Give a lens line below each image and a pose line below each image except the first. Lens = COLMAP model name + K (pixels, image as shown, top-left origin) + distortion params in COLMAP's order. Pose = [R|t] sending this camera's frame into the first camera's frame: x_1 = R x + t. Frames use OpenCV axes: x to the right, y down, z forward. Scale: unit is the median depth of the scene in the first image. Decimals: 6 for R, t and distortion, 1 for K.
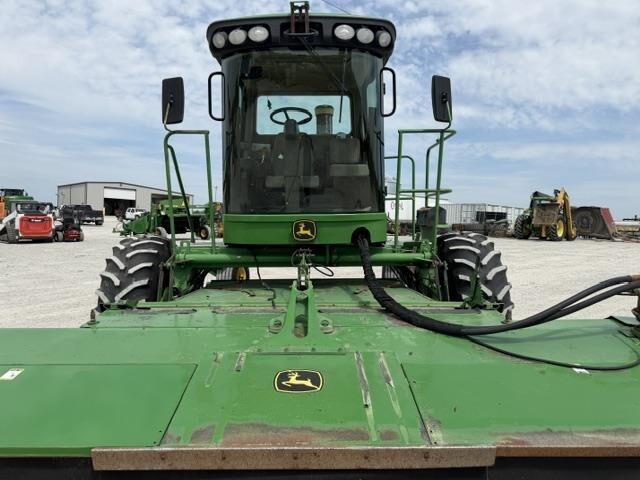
lens RADIAL K [[457.0, 0, 324.6], [0, 457.0, 232.0], [0, 0, 1]] dist [0.024087, -0.032514]
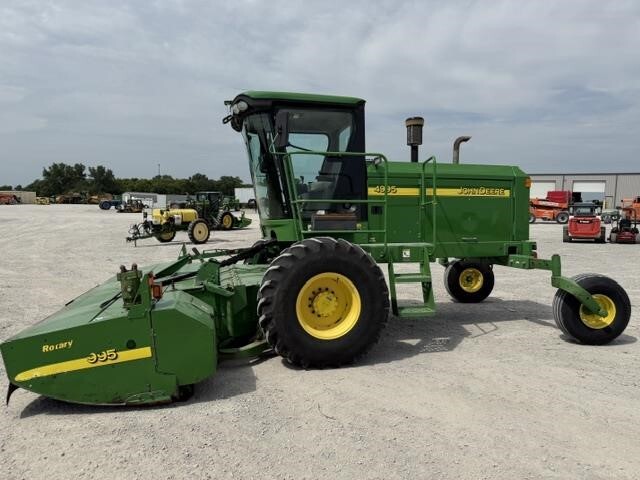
lens RADIAL K [[457.0, 0, 321.6], [0, 457.0, 233.9], [0, 0, 1]] dist [0.024087, -0.032514]
pose [[0.212692, 0.035102, -0.976489, 1.062994], [-0.029869, 0.999121, 0.029409, -0.032356], [0.976663, 0.022912, 0.213554, 0.590895]]
